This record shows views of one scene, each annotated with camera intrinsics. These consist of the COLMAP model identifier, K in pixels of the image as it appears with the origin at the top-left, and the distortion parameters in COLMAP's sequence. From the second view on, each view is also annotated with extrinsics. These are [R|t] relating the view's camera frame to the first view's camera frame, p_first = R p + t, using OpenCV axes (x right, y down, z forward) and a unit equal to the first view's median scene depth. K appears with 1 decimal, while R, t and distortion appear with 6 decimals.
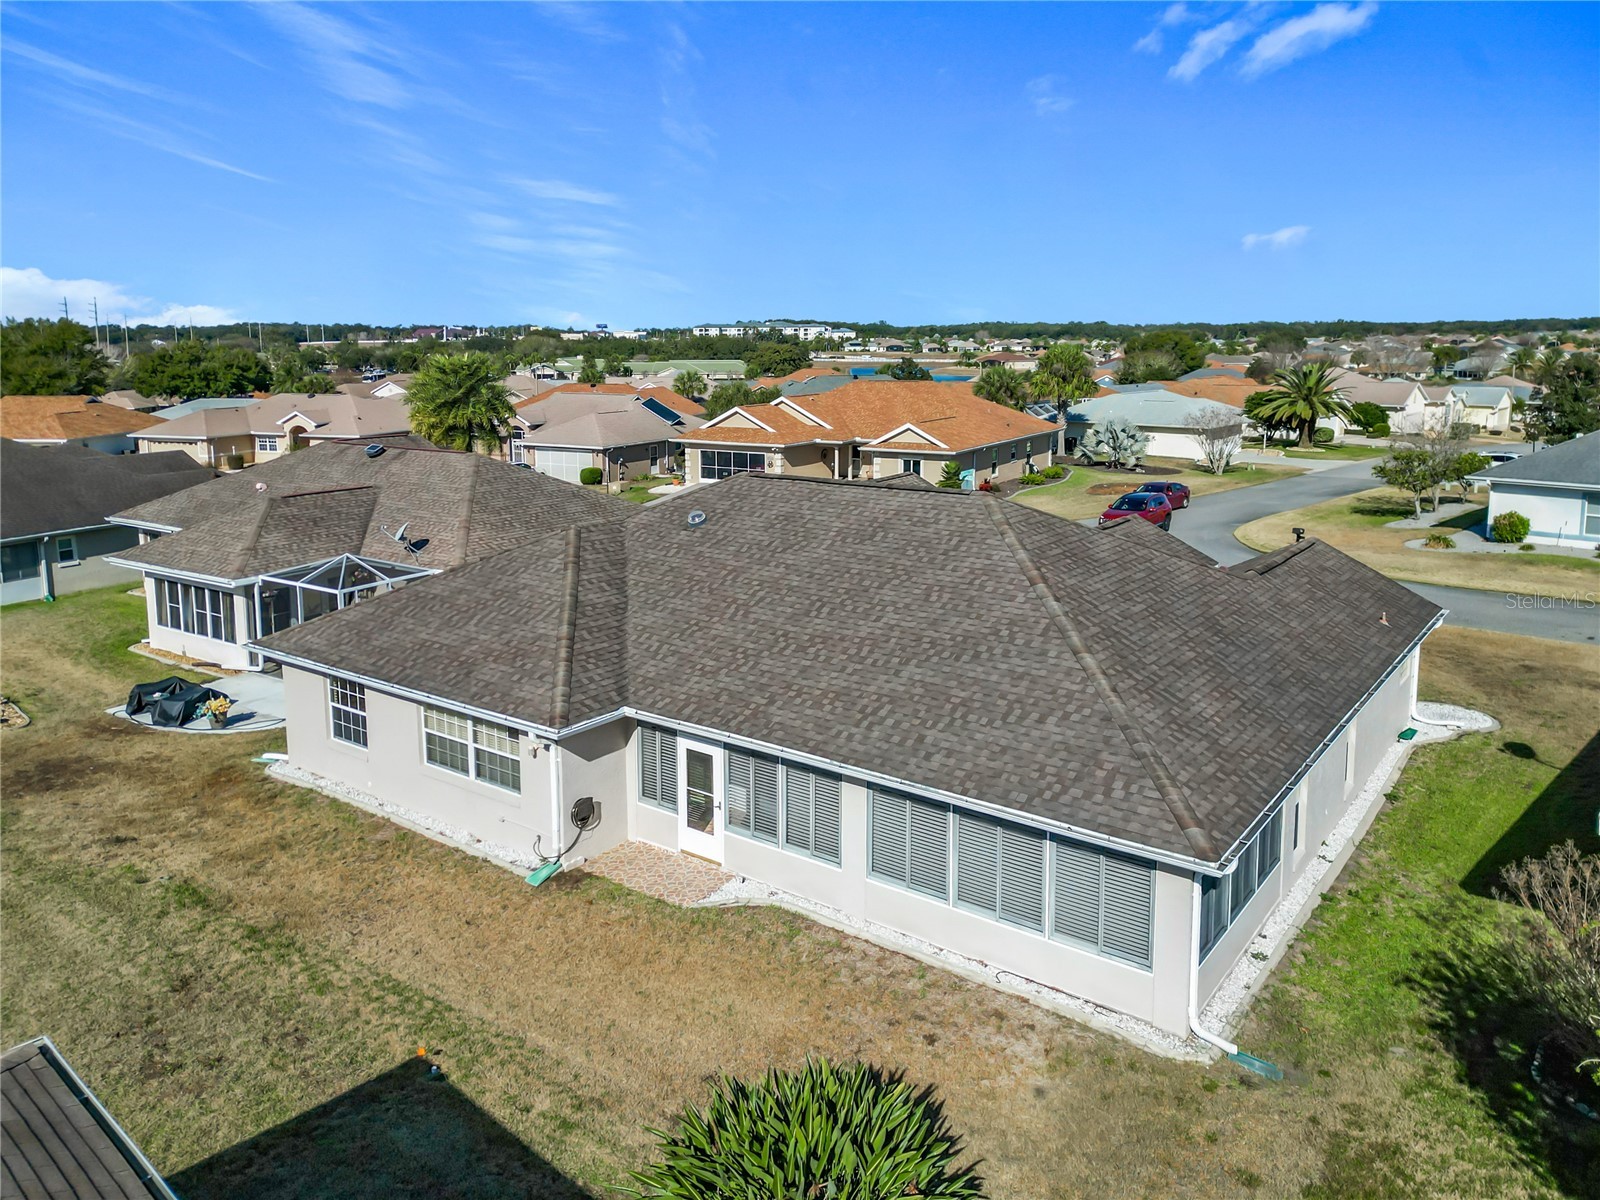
lens RADIAL K [[1132.7, 0, 797.7], [0, 1132.7, 591.1], [0, 0, 1]] dist [0.091945, -0.086377]
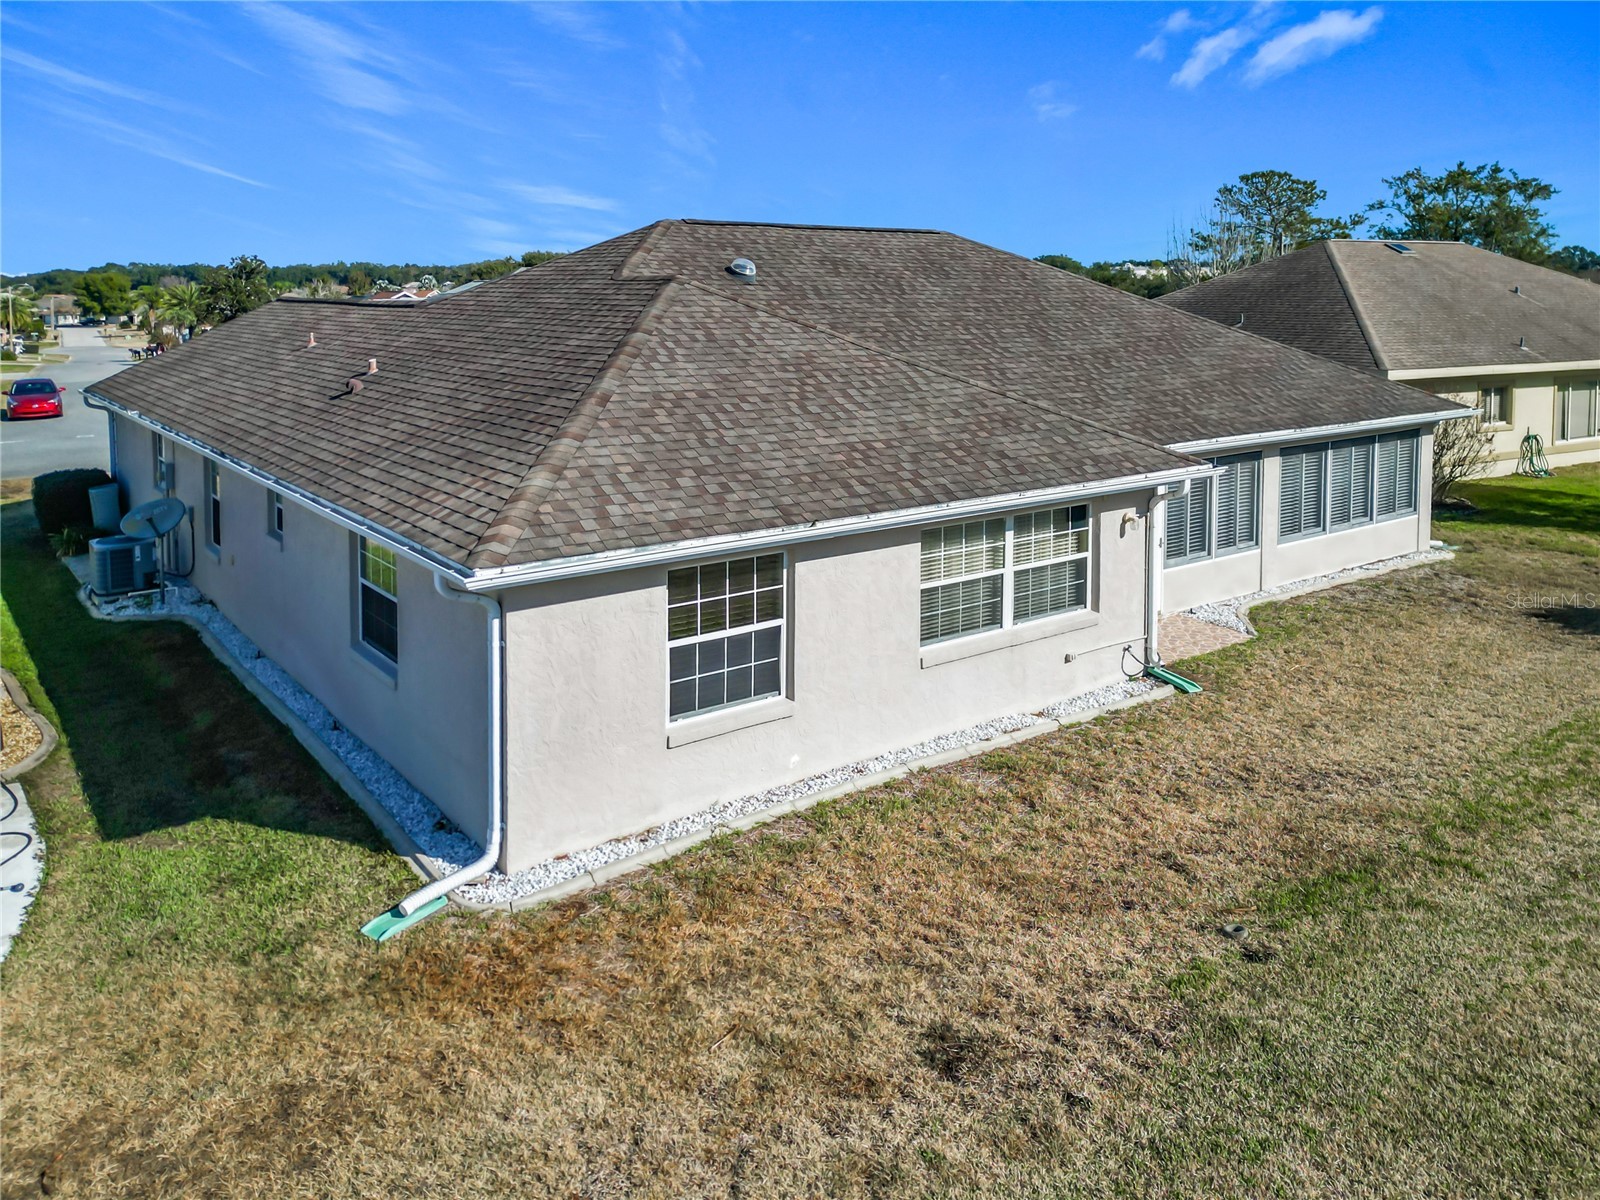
lens RADIAL K [[1132.7, 0, 797.7], [0, 1132.7, 591.1], [0, 0, 1]] dist [0.091945, -0.086377]
pose [[0.279914, -0.226010, 0.933042, -0.861692], [0.213033, 0.962286, 0.169183, 0.019576], [-0.936090, 0.151412, 0.317505, 0.896955]]
